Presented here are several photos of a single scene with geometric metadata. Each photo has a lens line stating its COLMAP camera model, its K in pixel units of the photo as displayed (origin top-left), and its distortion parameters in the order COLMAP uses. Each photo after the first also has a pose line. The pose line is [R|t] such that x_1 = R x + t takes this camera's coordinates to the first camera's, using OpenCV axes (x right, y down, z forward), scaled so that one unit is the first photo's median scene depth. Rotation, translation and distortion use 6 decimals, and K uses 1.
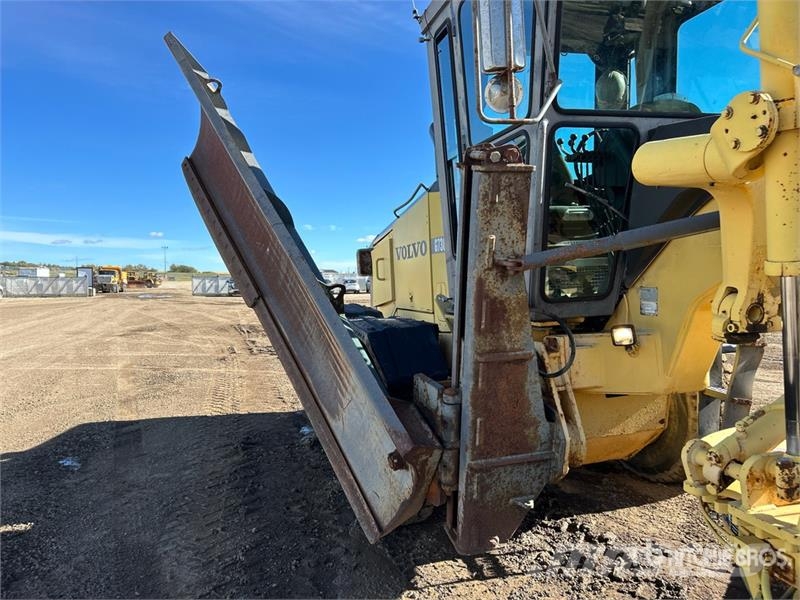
lens RADIAL K [[604.1, 0, 399.4], [0, 604.1, 303.3], [0, 0, 1]] dist [0.057652, -0.068669]
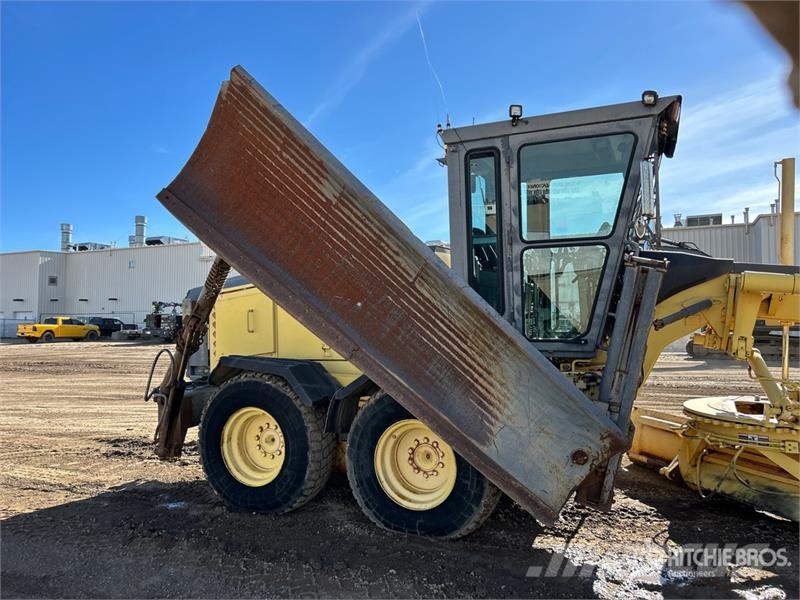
lens RADIAL K [[604.1, 0, 403.2], [0, 604.1, 293.0], [0, 0, 1]] dist [0.057652, -0.068669]
pose [[0.632096, 0.046301, 0.773506, -1.202186], [0.030470, 0.995956, -0.084516, -0.019427], [-0.774291, 0.076991, 0.628129, 0.329868]]
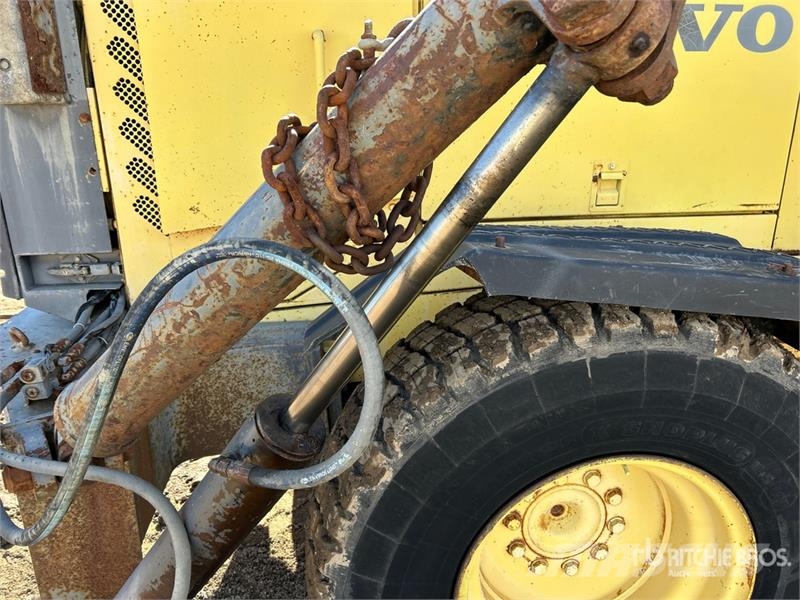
lens RADIAL K [[604.1, 0, 399.7], [0, 604.1, 302.4], [0, 0, 1]] dist [0.057652, -0.068669]
pose [[0.147863, -0.266353, 0.952467, -0.553064], [0.035568, 0.963862, 0.264018, -0.059288], [-0.988368, -0.005161, 0.151993, 1.730832]]
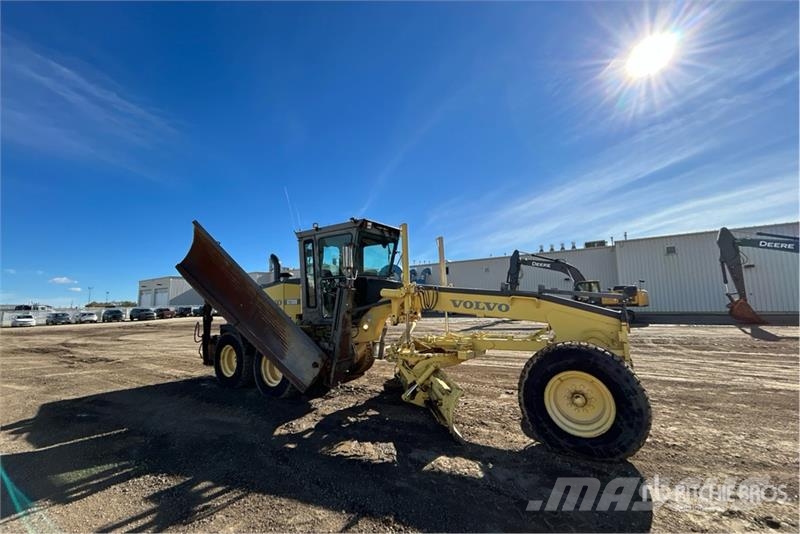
lens RADIAL K [[326.5, 0, 401.2], [0, 326.5, 265.3], [0, 0, 1]] dist [-0.003172, 0.001189]
pose [[0.745970, 0.074909, 0.661753, -0.819628], [0.040354, 0.986744, -0.157186, -0.003464], [-0.664756, 0.143960, 0.733059, -0.743040]]
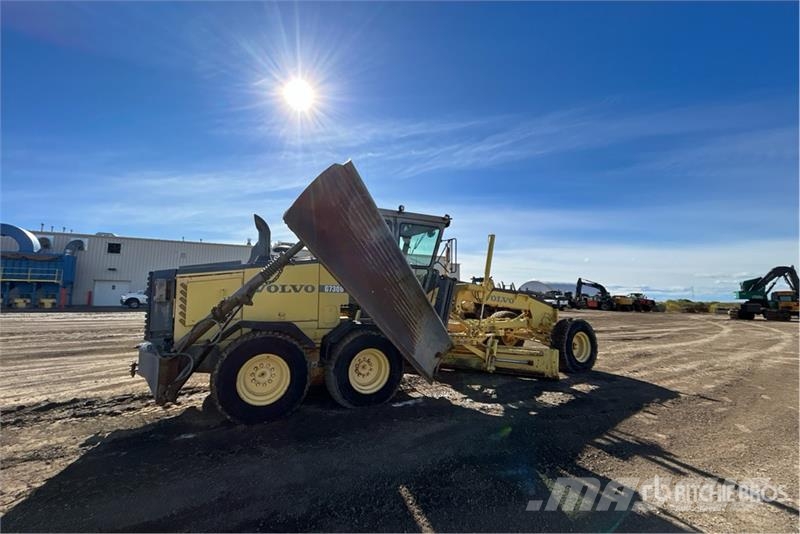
lens RADIAL K [[326.5, 0, 399.2], [0, 326.5, 262.7], [0, 0, 1]] dist [-0.003172, 0.001189]
pose [[-0.190603, 0.110048, 0.975479, -1.647631], [0.031778, 0.993867, -0.105913, -0.078170], [-0.981153, 0.010811, -0.192931, 1.370970]]
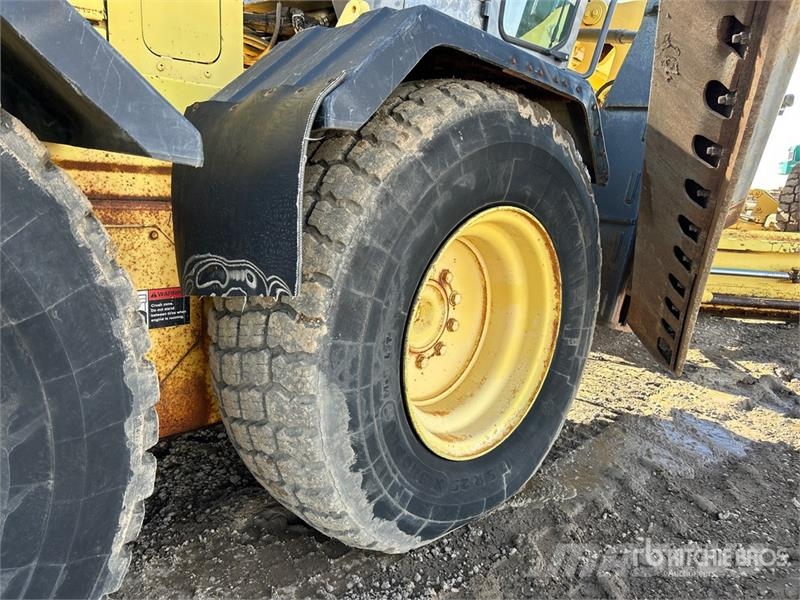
lens RADIAL K [[604.1, 0, 403.7], [0, 604.1, 301.4], [0, 0, 1]] dist [0.057652, -0.068669]
pose [[-0.504204, -0.195725, 0.841113, -0.450027], [-0.008761, 0.975087, 0.221649, 0.123934], [-0.863540, 0.104387, -0.493357, 1.515356]]
